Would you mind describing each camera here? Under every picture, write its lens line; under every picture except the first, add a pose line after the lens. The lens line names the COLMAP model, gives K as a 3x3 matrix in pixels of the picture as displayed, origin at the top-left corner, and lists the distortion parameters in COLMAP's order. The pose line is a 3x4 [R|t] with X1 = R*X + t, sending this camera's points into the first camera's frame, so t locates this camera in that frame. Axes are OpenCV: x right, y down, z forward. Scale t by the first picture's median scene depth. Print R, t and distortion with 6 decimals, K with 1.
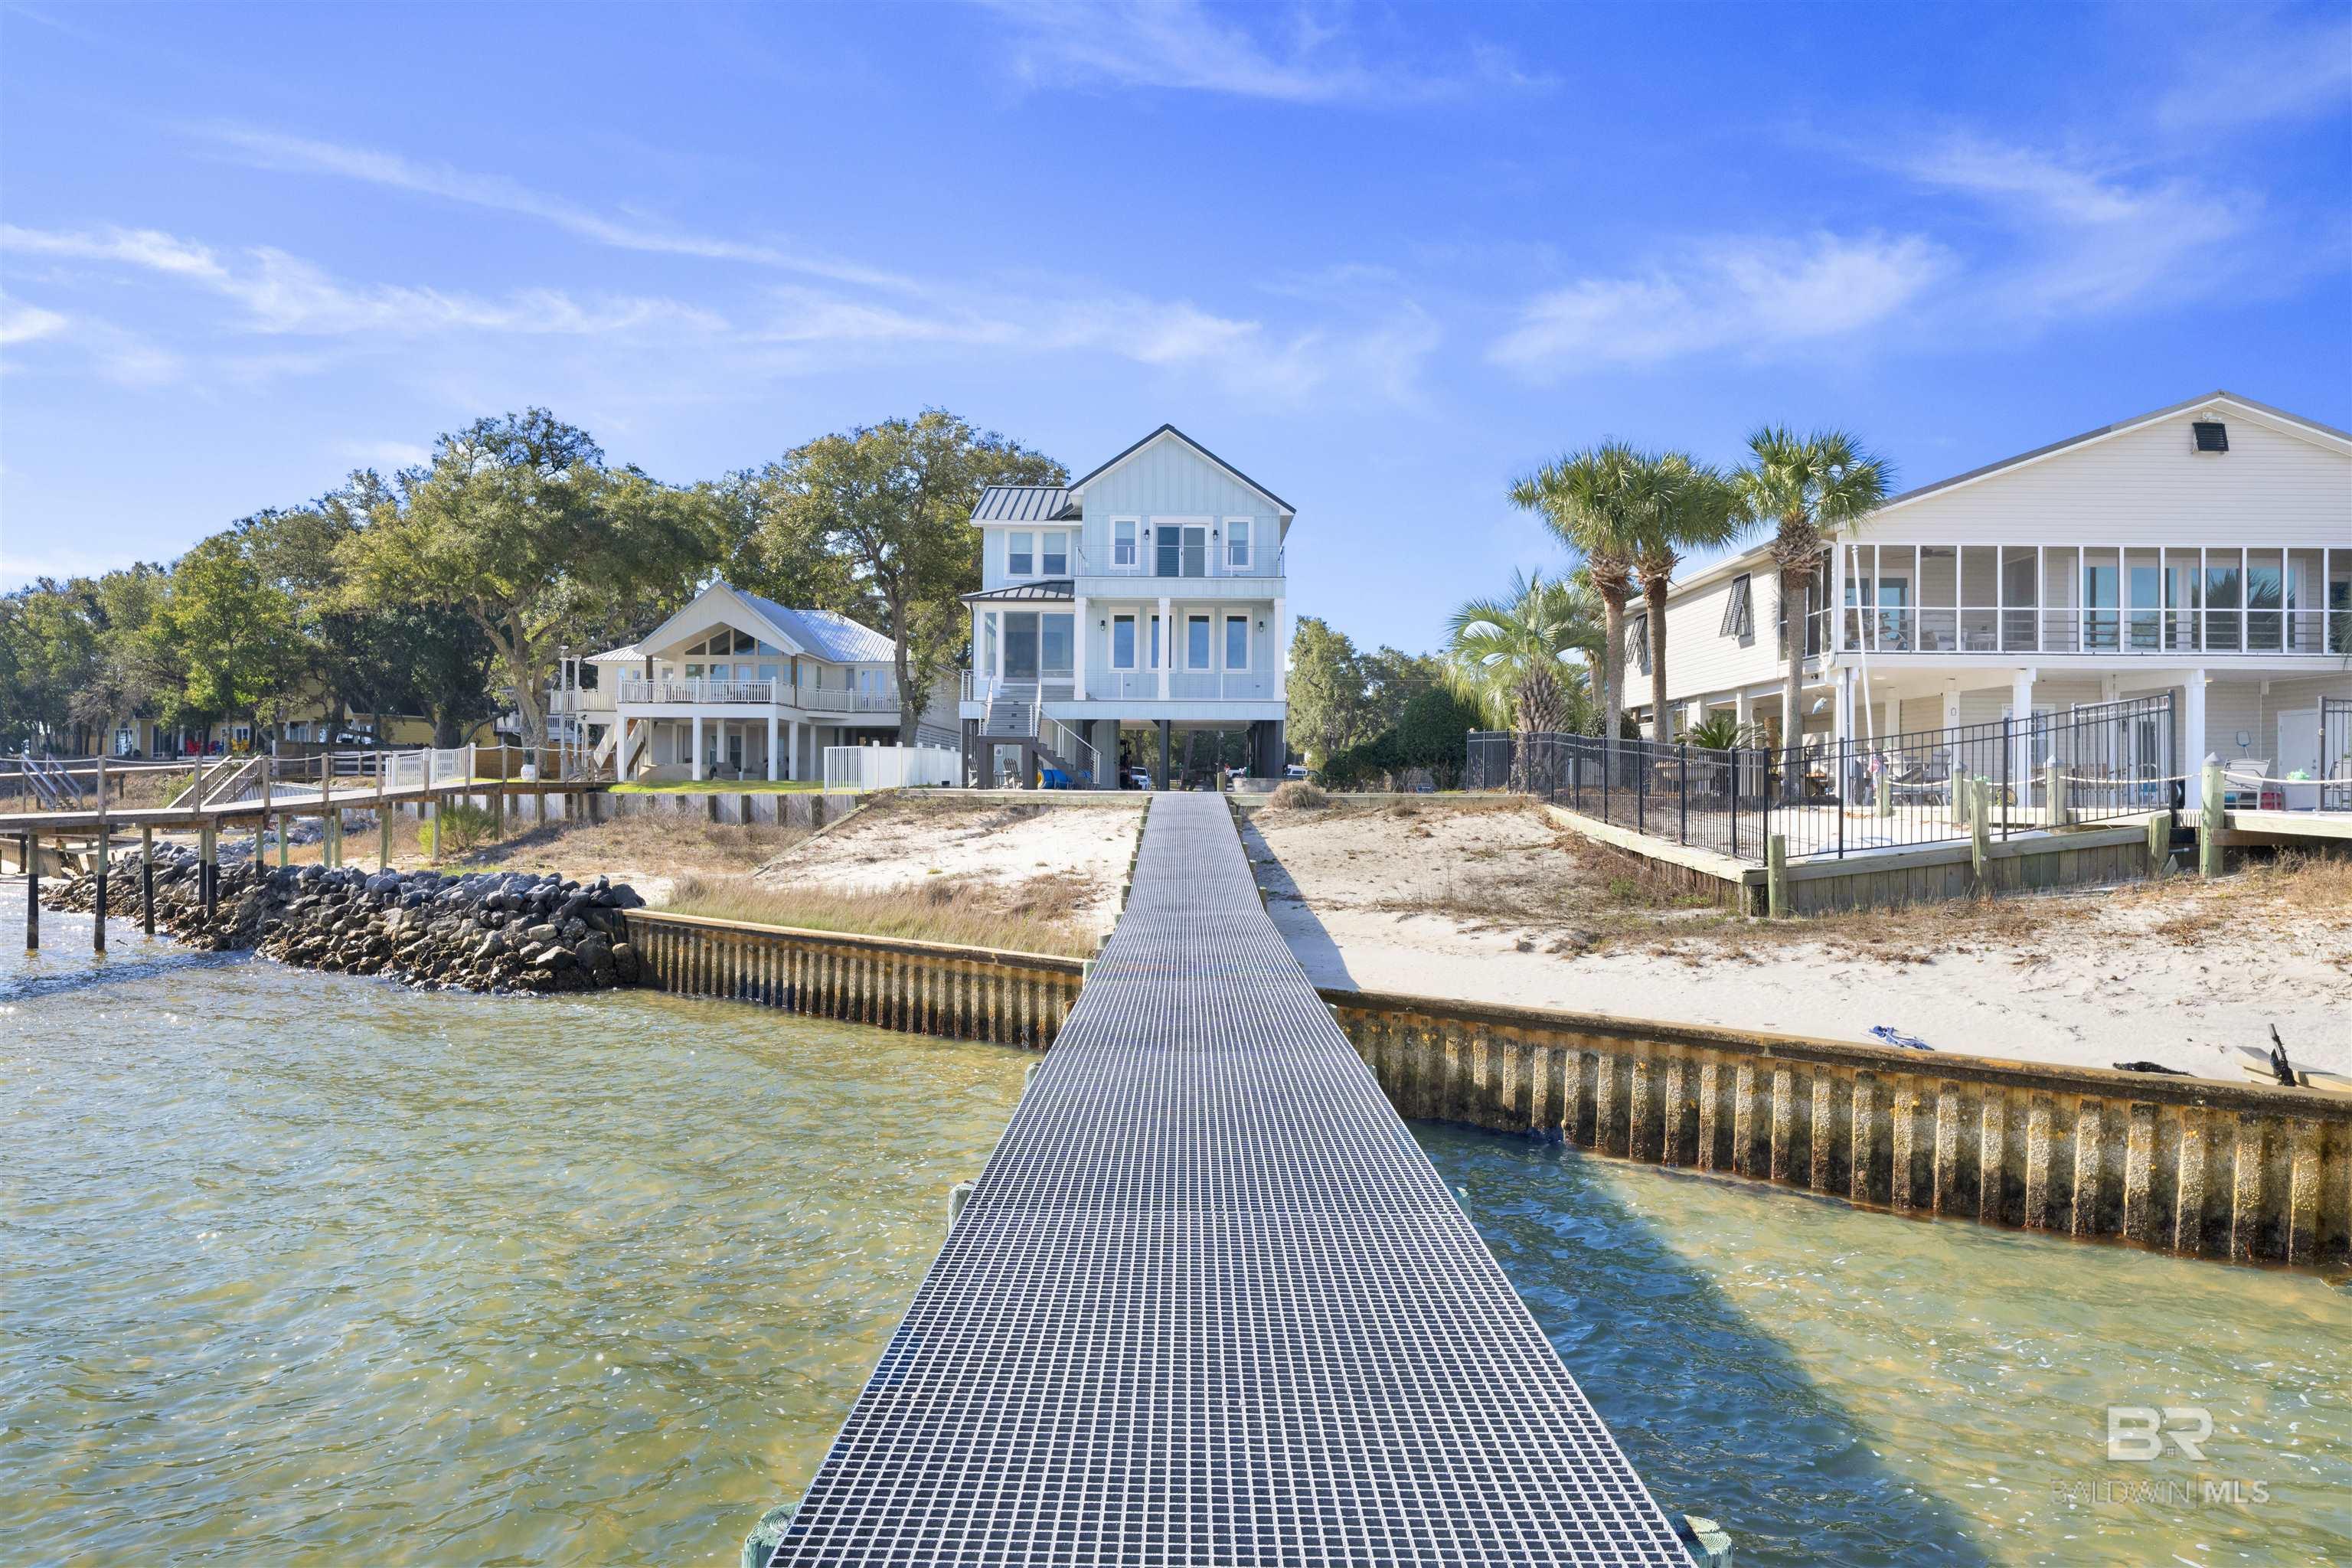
lens RADIAL K [[1580.5, 0, 1176.7], [0, 1580.5, 787.0], [0, 0, 1]] dist [-0.012289, 0.002587]
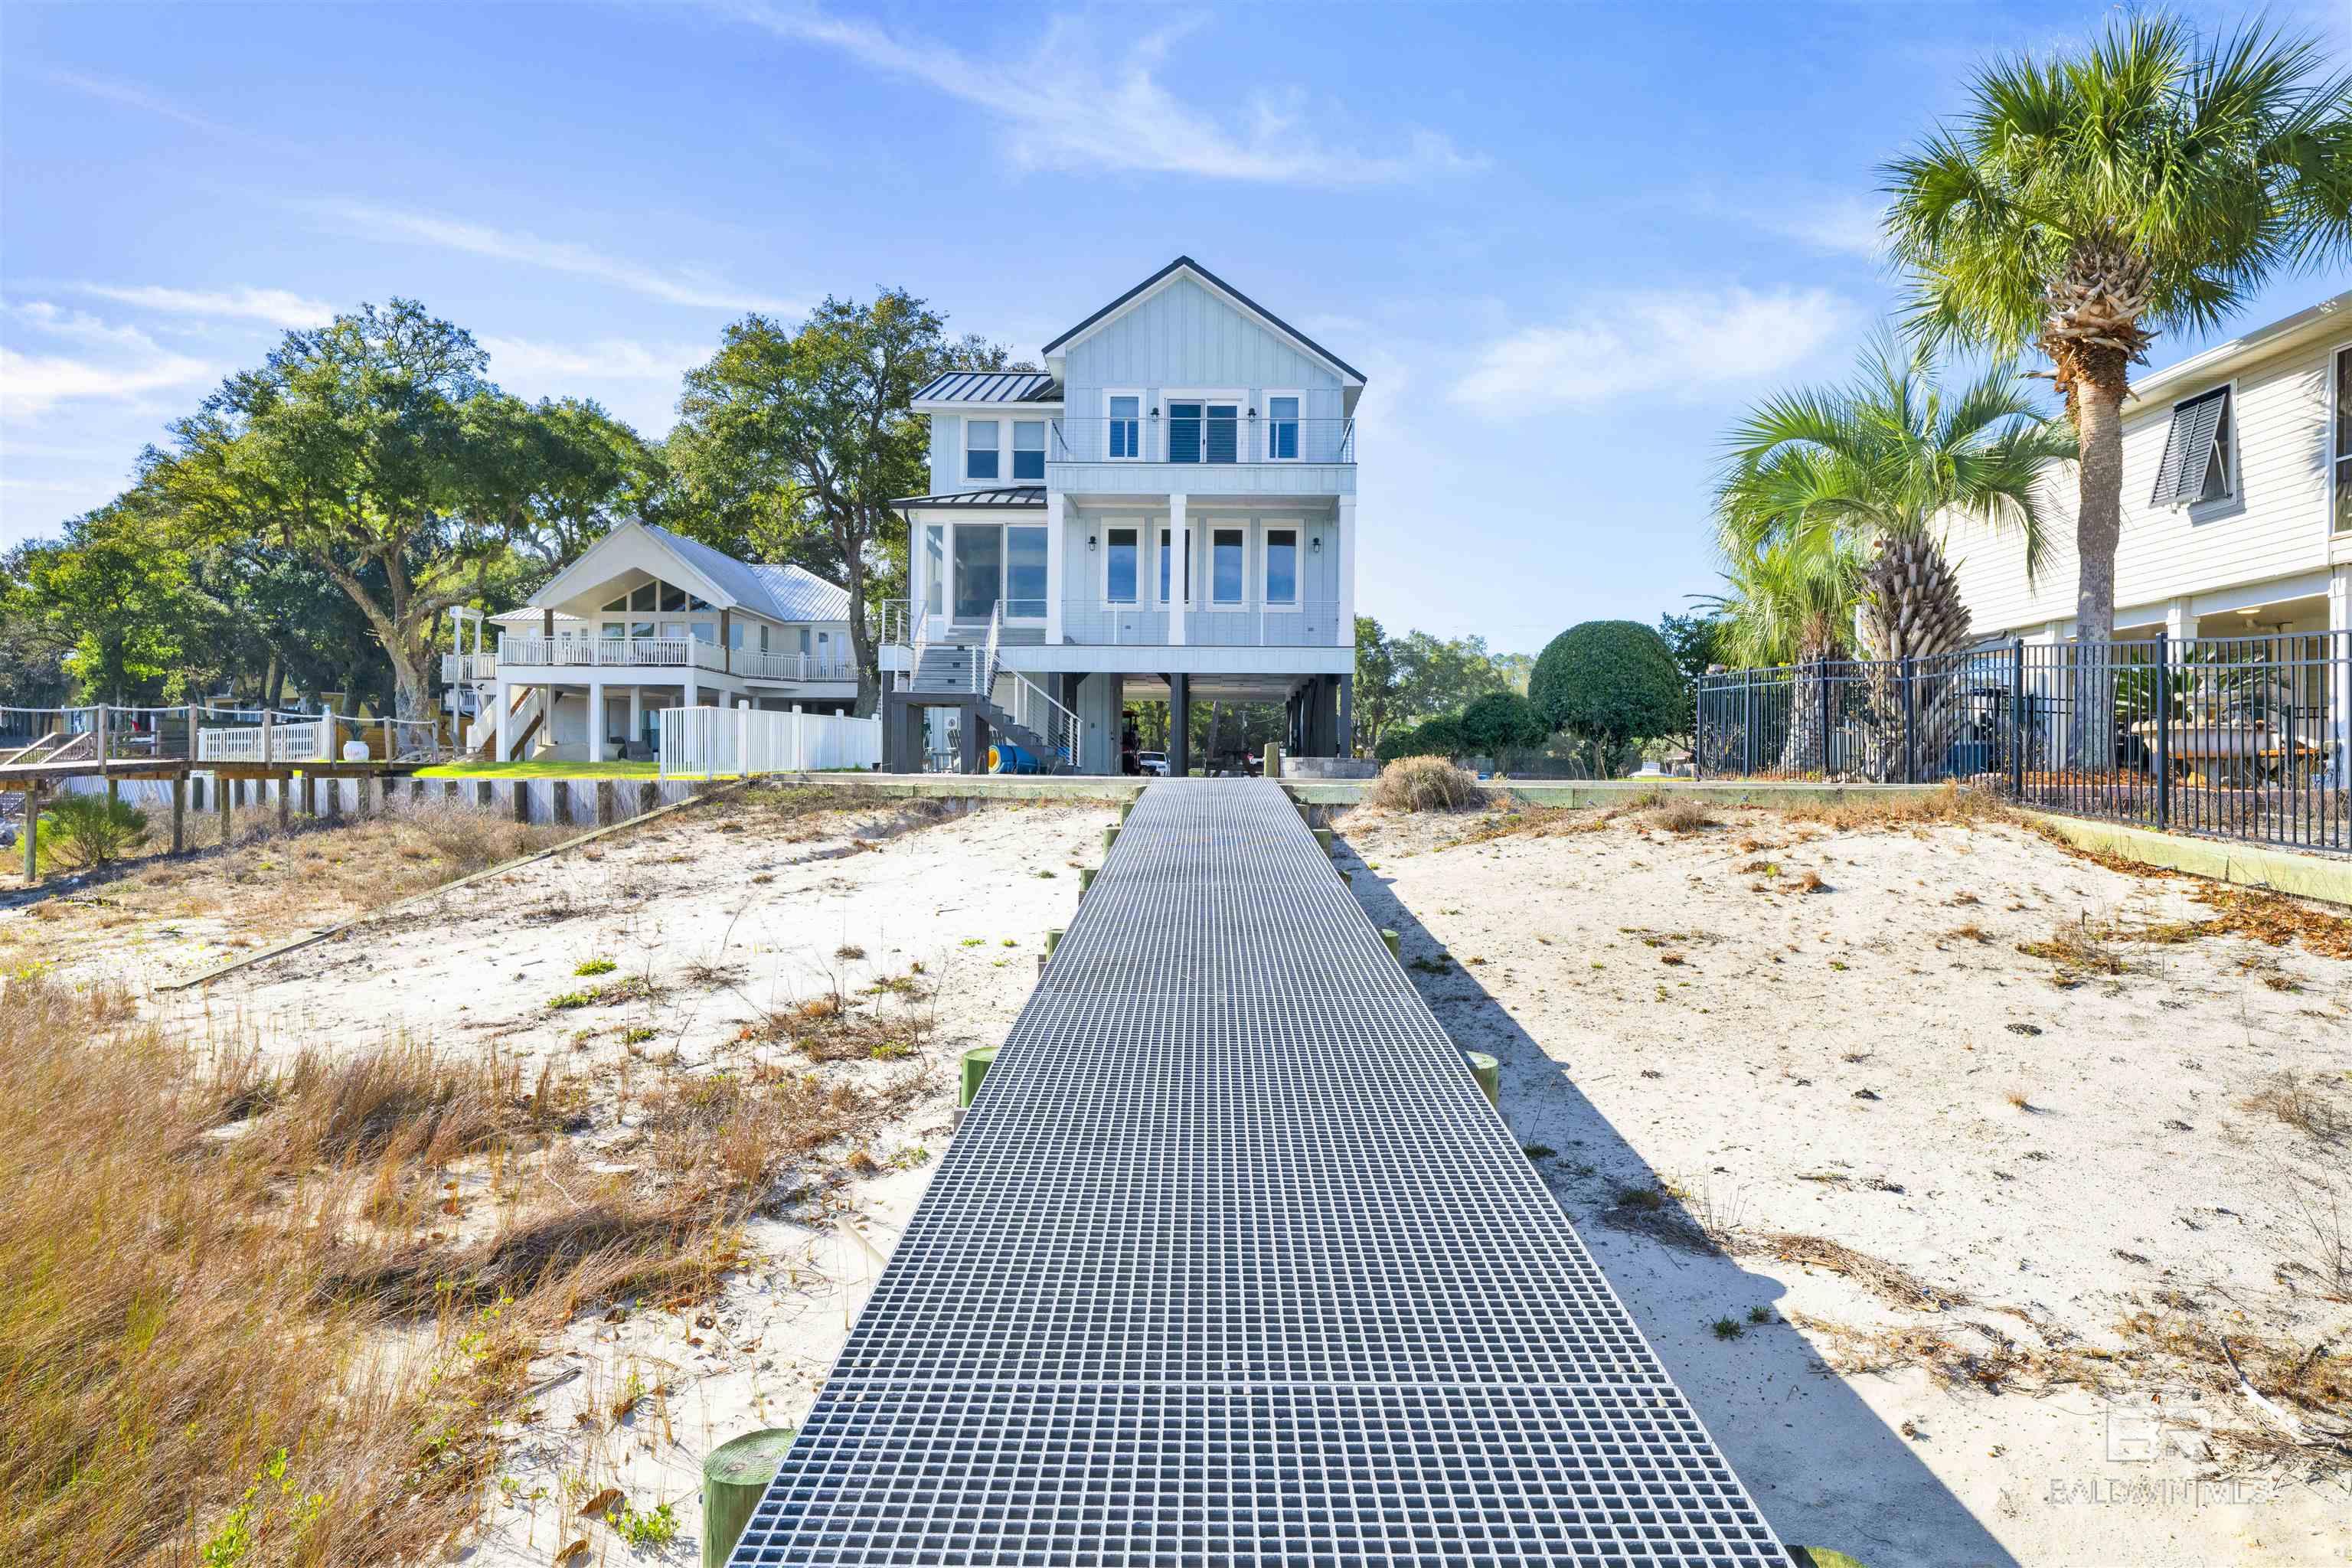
lens RADIAL K [[1445.2, 0, 1172.0], [0, 1445.2, 780.3], [0, 0, 1]] dist [-0.011212, 0.005727]
pose [[0.999784, 0.003046, -0.020556, 0.002574], [-0.002986, 0.999991, 0.002935, 0.001854], [0.020565, -0.002873, 0.999784, 0.353299]]
